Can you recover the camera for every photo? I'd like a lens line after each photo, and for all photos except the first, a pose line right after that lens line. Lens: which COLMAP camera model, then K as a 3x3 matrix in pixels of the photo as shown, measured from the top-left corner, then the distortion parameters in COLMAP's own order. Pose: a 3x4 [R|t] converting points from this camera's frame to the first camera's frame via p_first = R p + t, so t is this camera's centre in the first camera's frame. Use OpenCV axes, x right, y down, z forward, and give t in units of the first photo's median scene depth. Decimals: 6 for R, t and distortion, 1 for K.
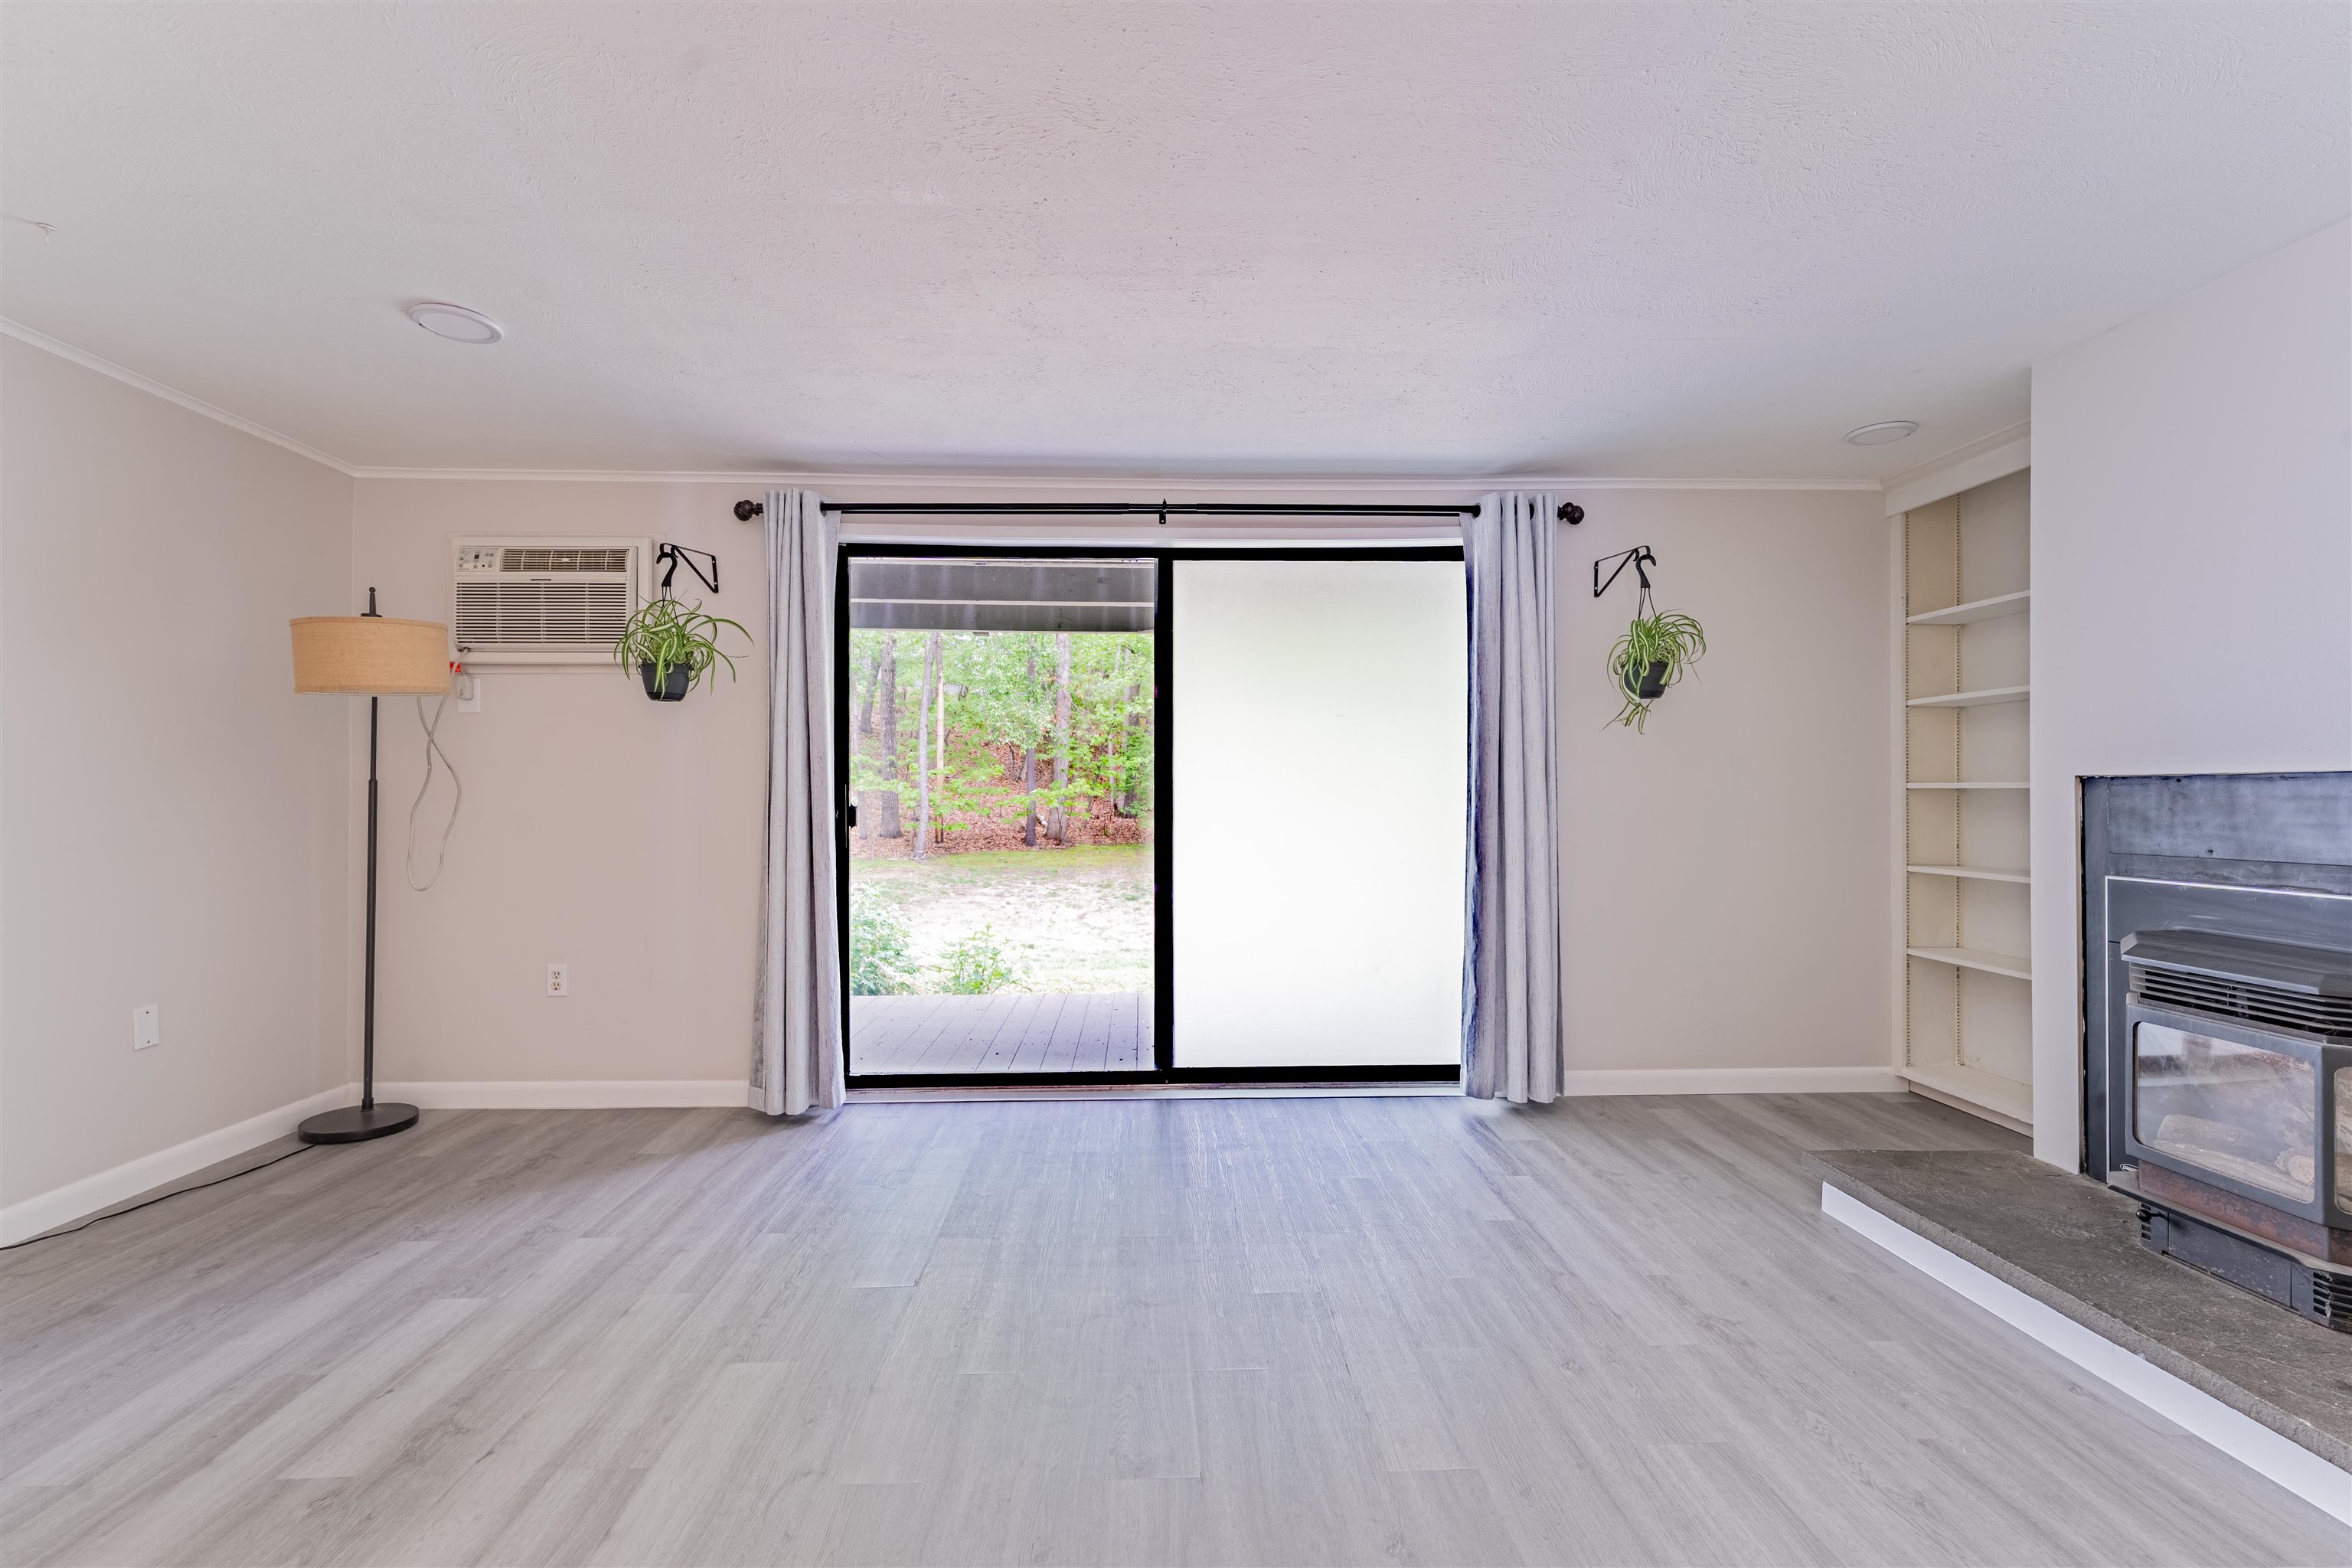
lens RADIAL K [[1030.7, 0, 1156.1], [0, 1030.7, 767.9], [0, 0, 1]] dist [0.000786, -0.000108]
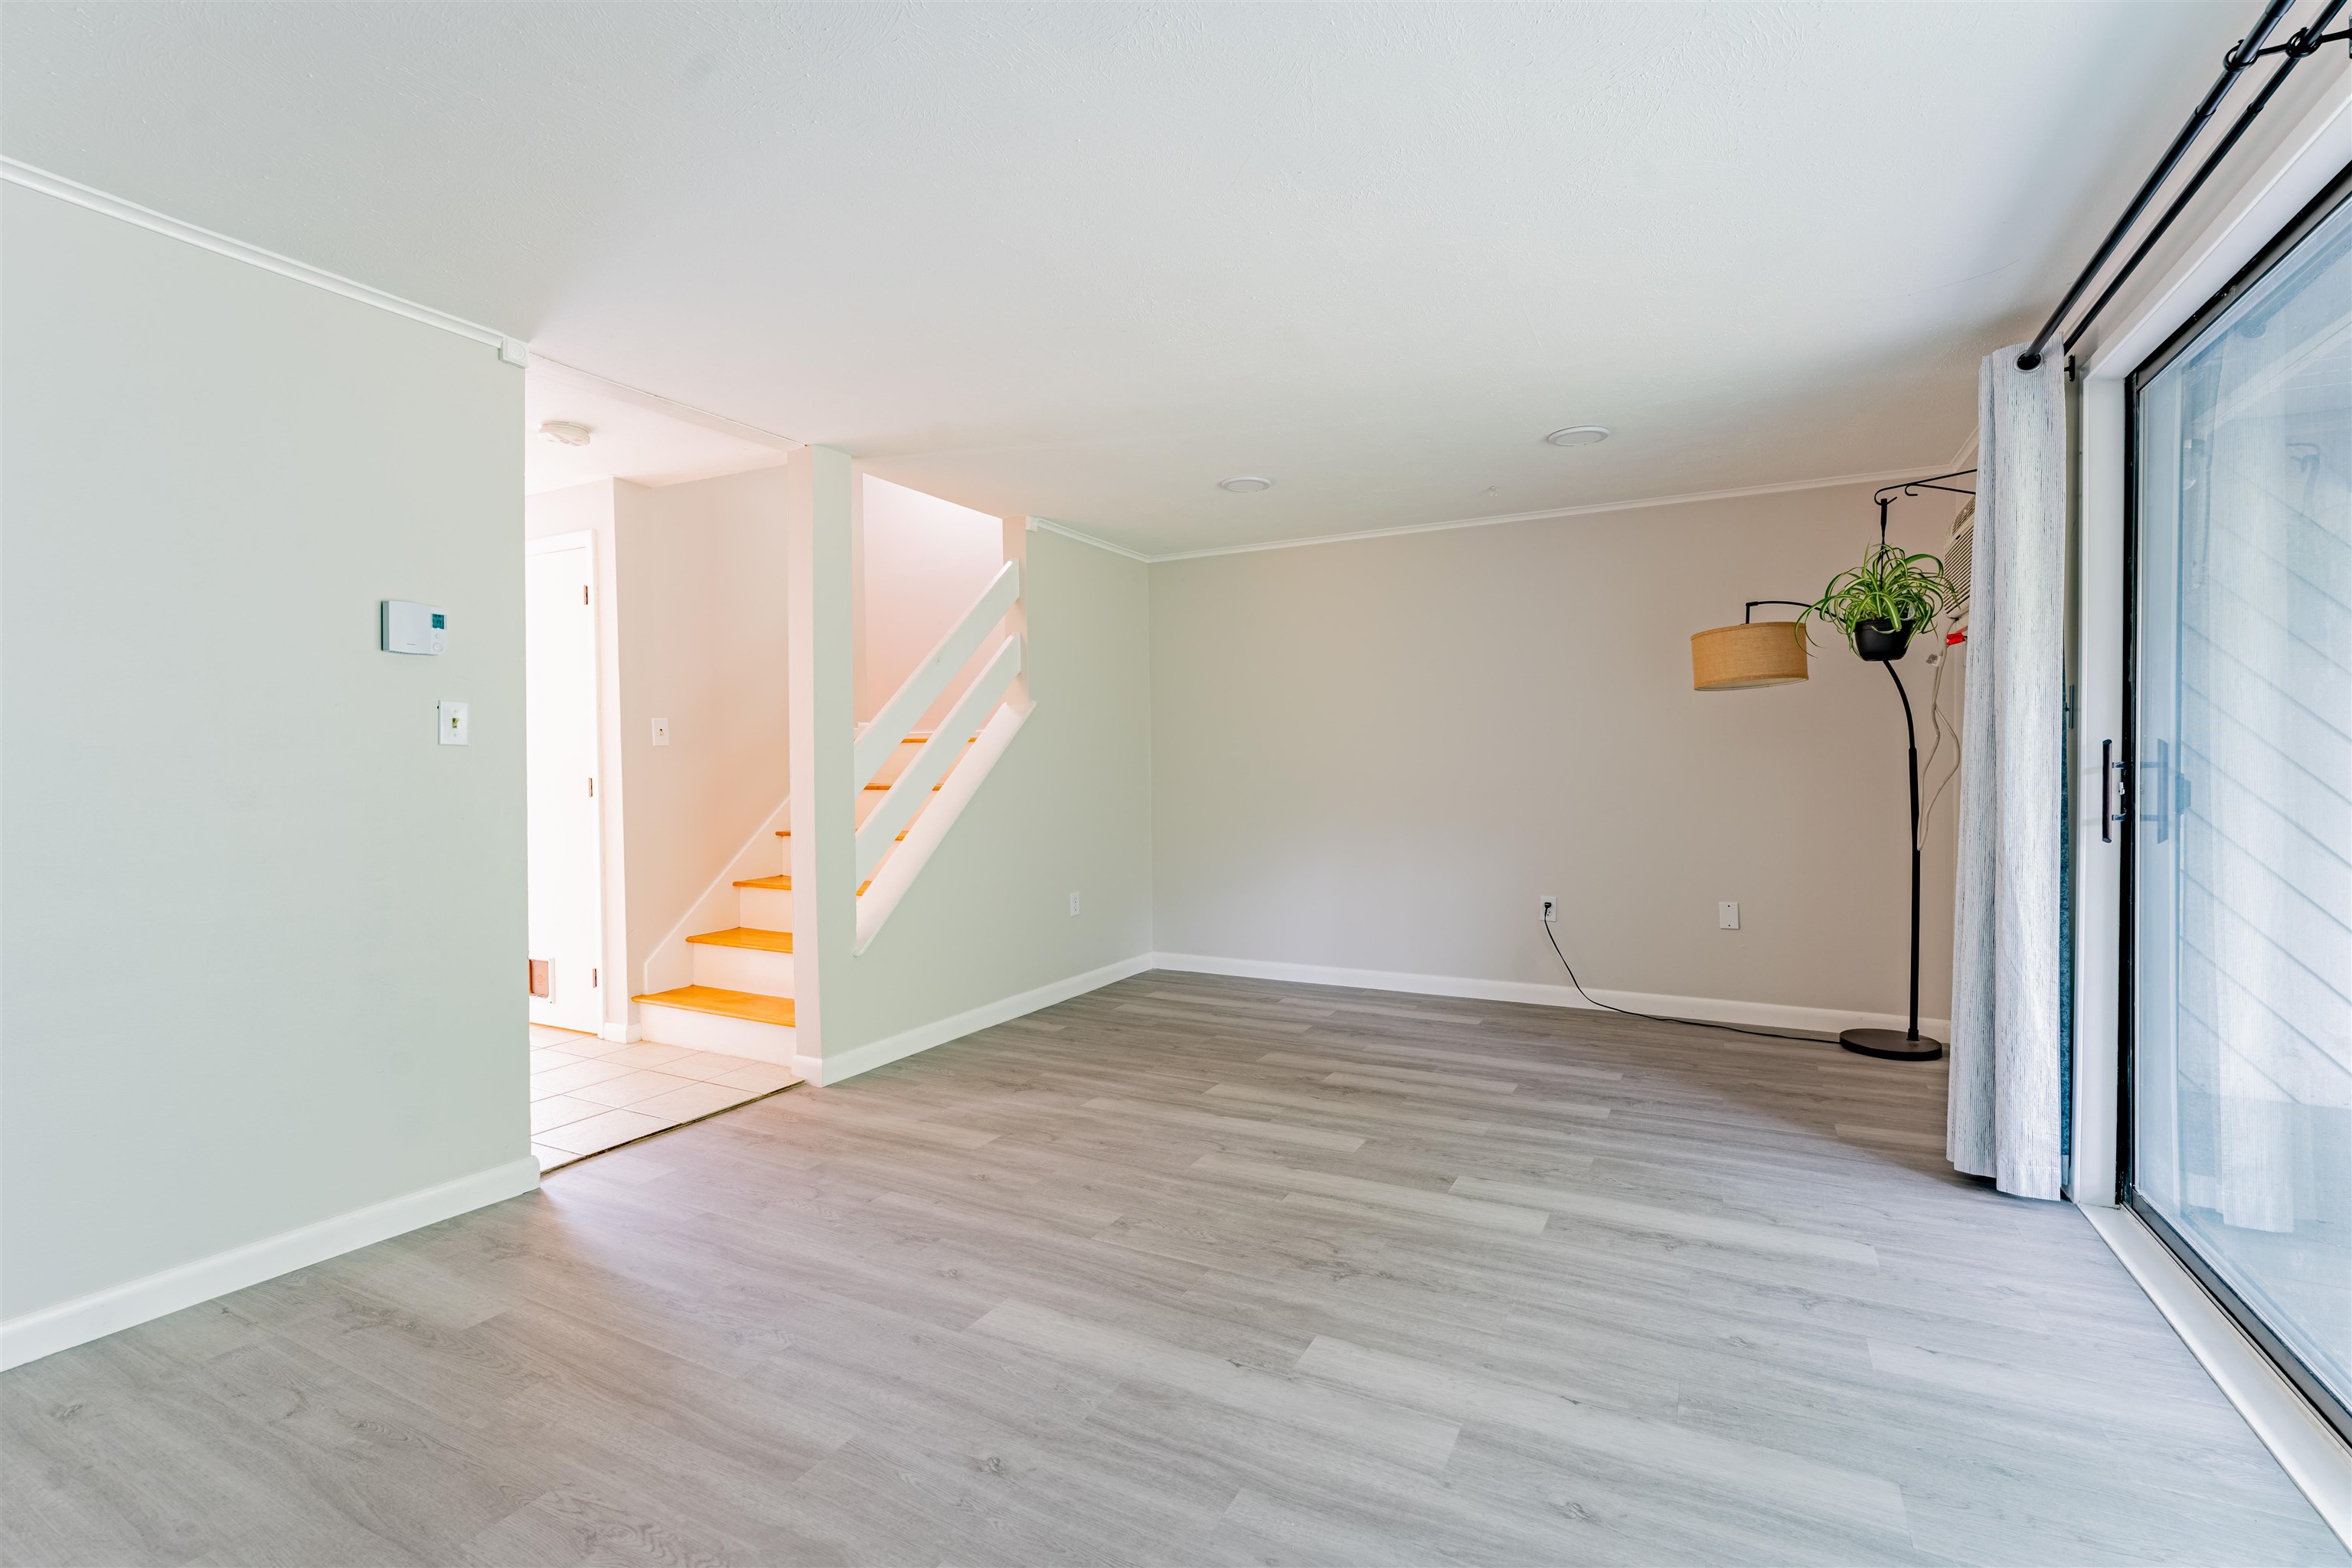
lens RADIAL K [[1030.7, 0, 1200.8], [0, 1030.7, 781.8], [0, 0, 1]] dist [0.000786, -0.000108]
pose [[-0.469715, 0.012747, -0.882726, 0.702623], [0.031199, 0.999511, -0.002169, 0.041460], [0.882267, -0.028559, -0.469882, 1.053038]]
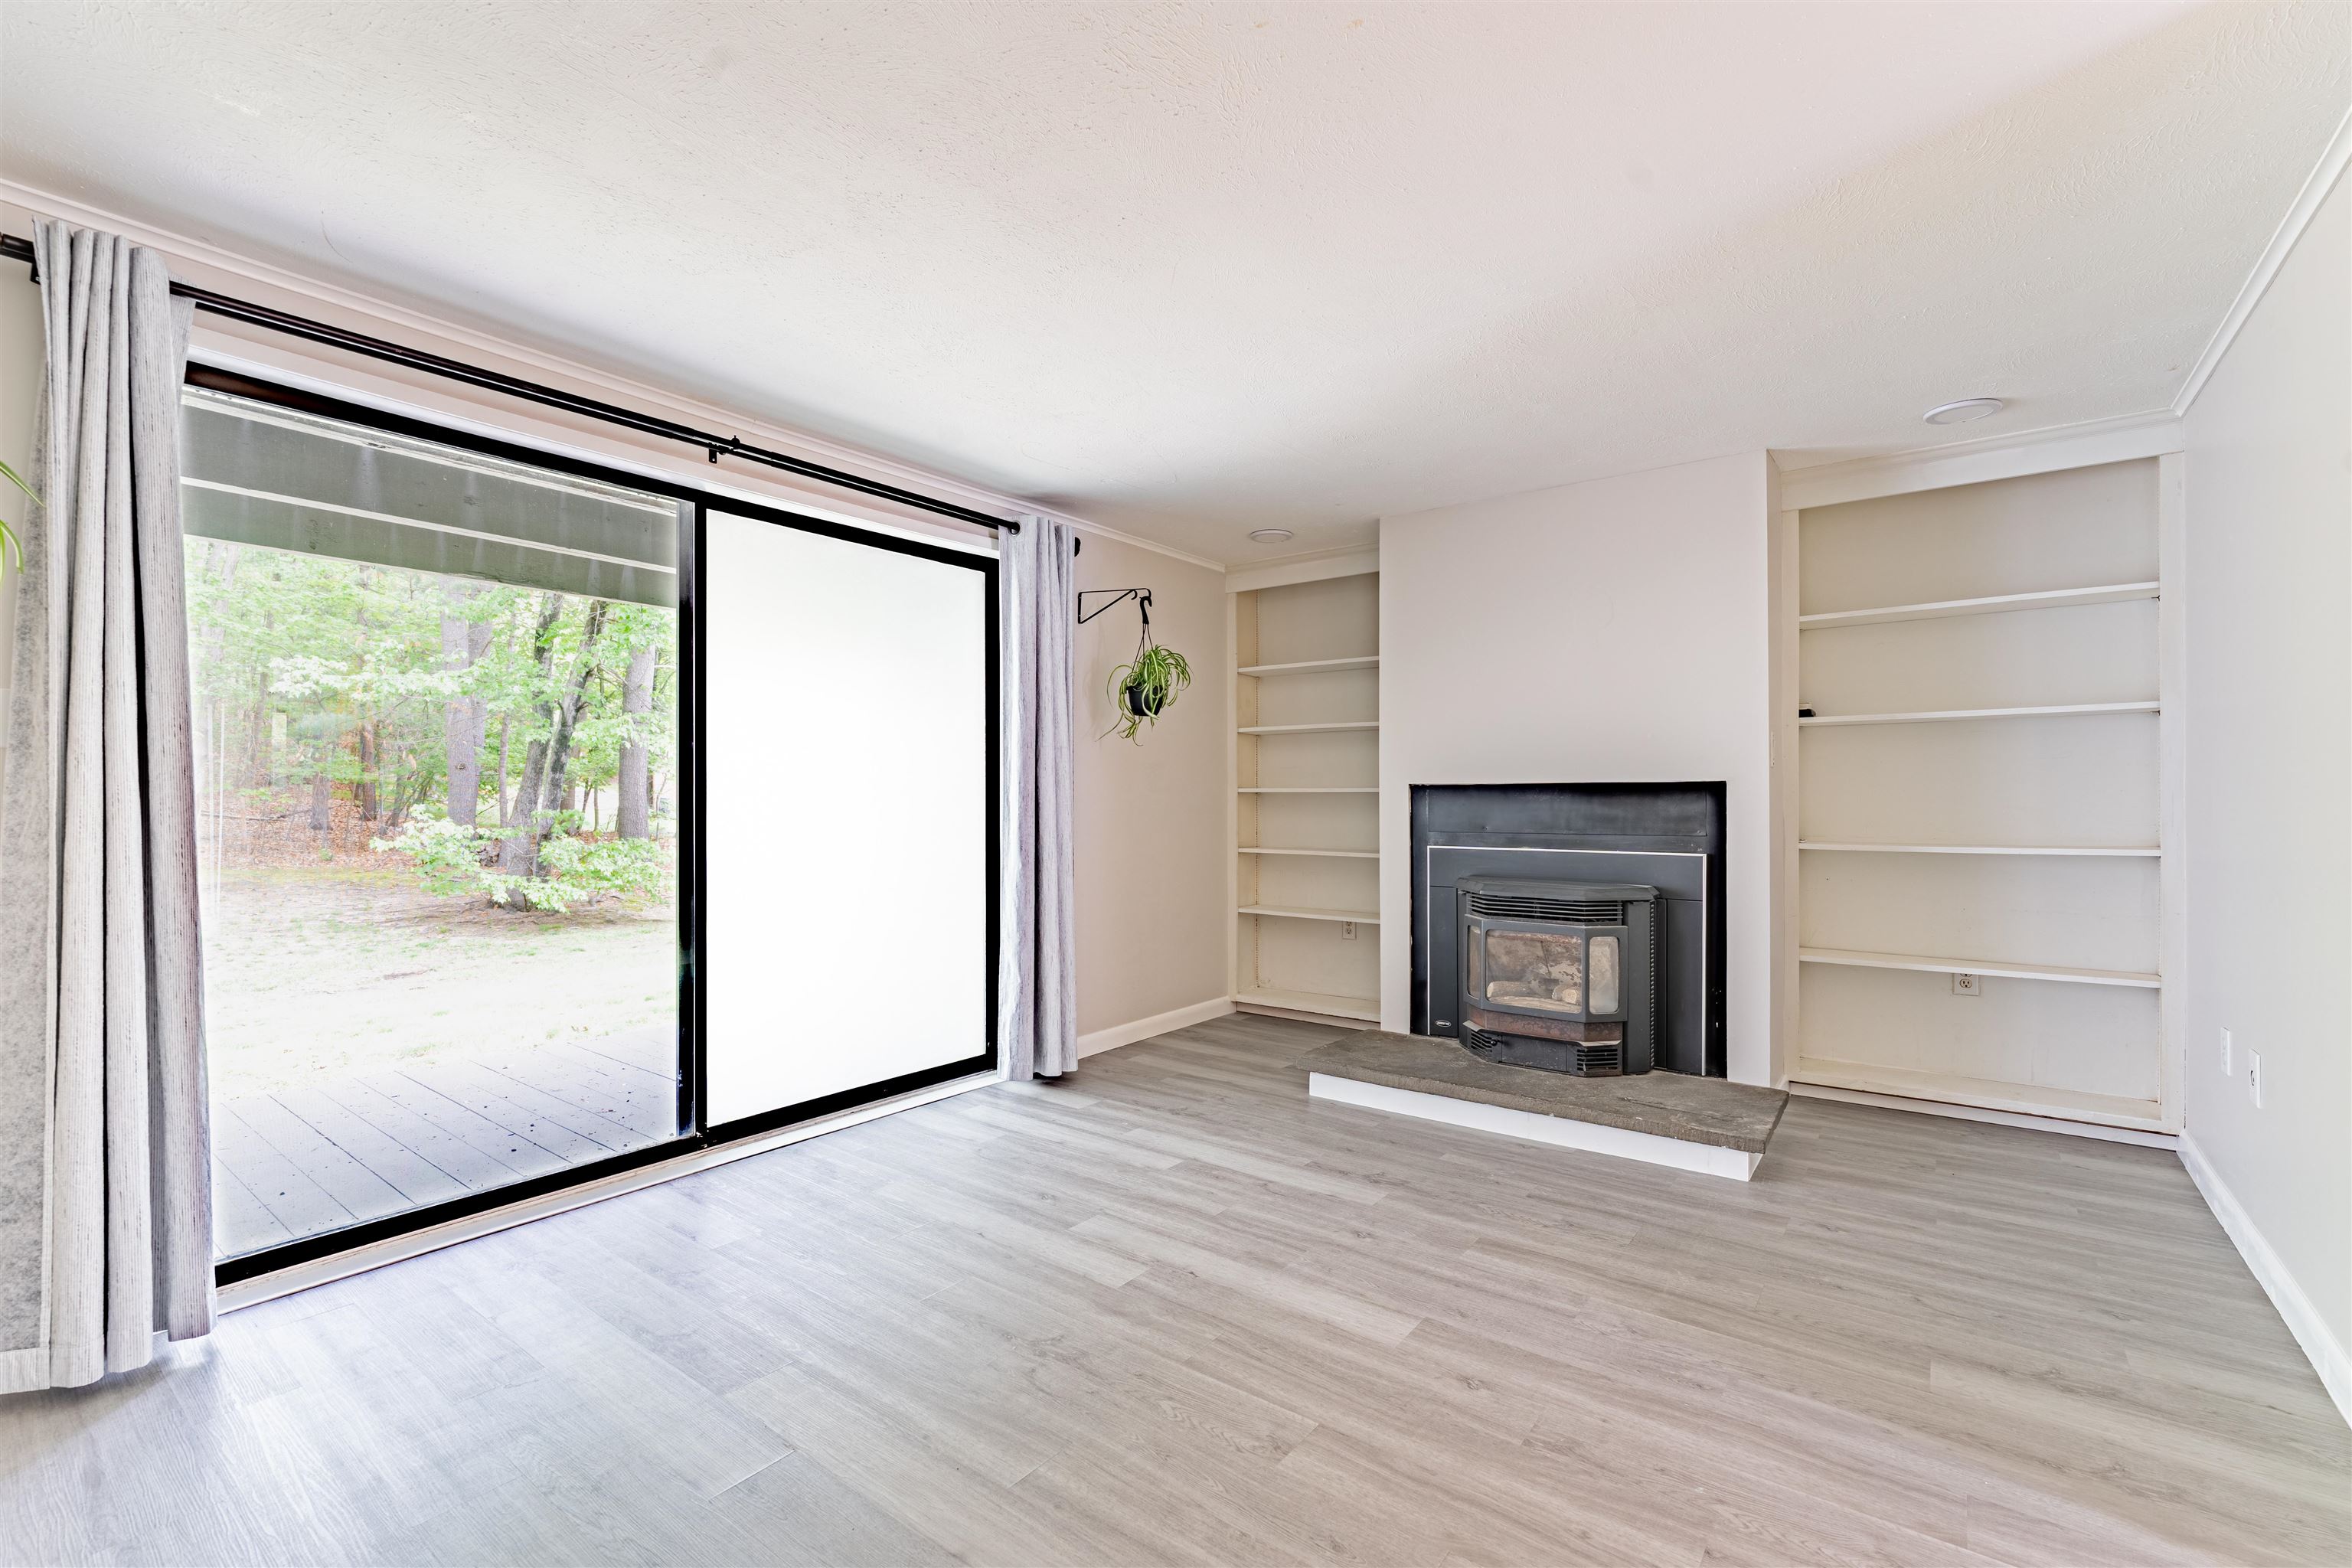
lens RADIAL K [[1030.7, 0, 1179.6], [0, 1030.7, 786.2], [0, 0, 1]] dist [0.000786, -0.000108]
pose [[0.622837, 0.008961, 0.782301, -0.524526], [-0.020908, 0.999768, 0.005195, 0.008084], [-0.782072, -0.019592, 0.622879, 0.262423]]
